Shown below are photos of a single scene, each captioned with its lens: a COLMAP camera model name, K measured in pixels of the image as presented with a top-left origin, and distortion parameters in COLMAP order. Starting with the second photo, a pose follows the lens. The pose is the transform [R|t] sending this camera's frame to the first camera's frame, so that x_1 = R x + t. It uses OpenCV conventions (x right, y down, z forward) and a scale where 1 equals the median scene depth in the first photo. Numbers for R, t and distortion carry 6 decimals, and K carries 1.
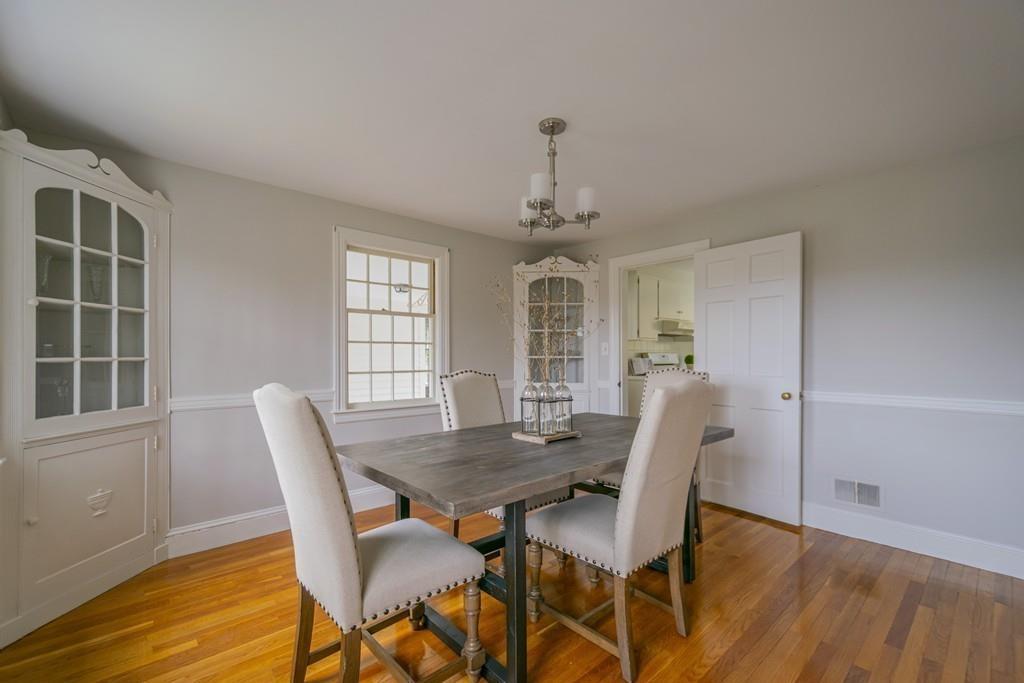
lens RADIAL K [[446.5, 0, 519.6], [0, 446.5, 355.2], [0, 0, 1]] dist [0.011089, 0.000088]
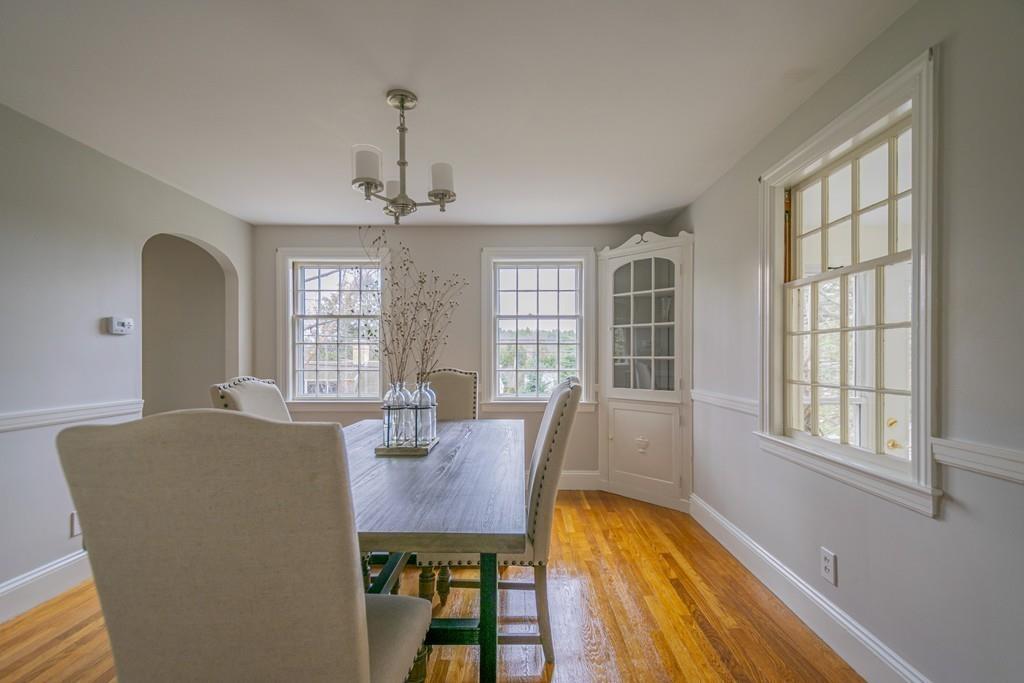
lens RADIAL K [[446.5, 0, 519.6], [0, 446.5, 355.2], [0, 0, 1]] dist [0.011089, 0.000088]
pose [[-0.690745, -0.001002, -0.723097, 0.551475], [-0.000084, 0.999999, -0.001305, 0.002696], [0.723098, -0.000841, -0.690745, 1.797001]]
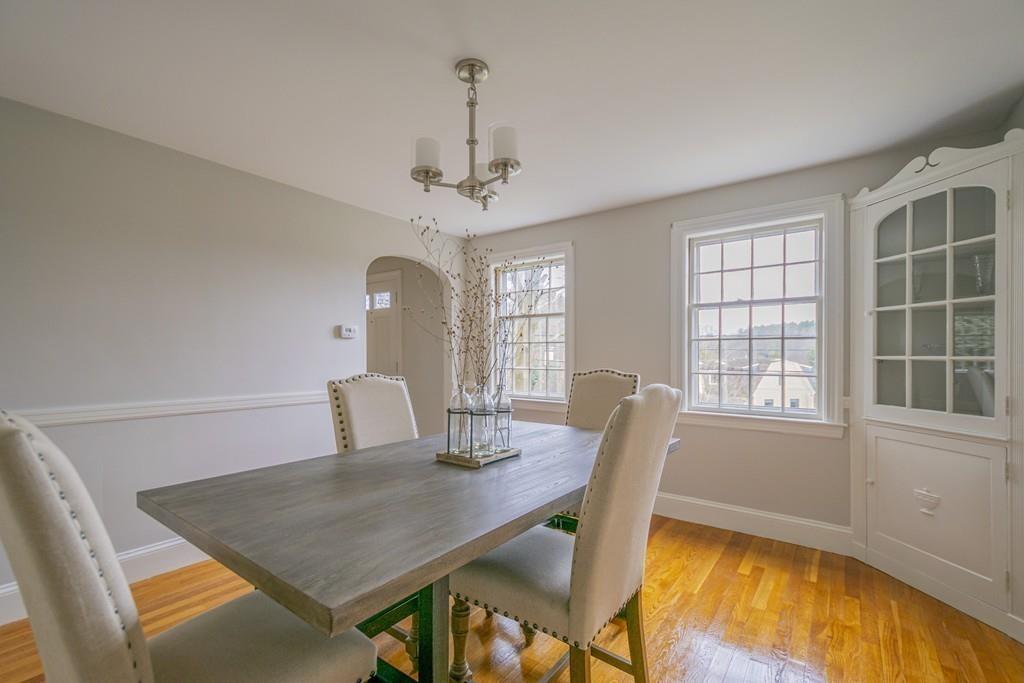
lens RADIAL K [[453.6, 0, 509.4], [0, 453.6, 354.3], [0, 0, 1]] dist [0.003178, -0.000444]
pose [[-0.985483, -0.001028, -0.169768, 0.148036], [-0.000964, 0.999999, -0.000459, 0.002505], [0.169769, -0.000289, -0.985484, 1.828661]]
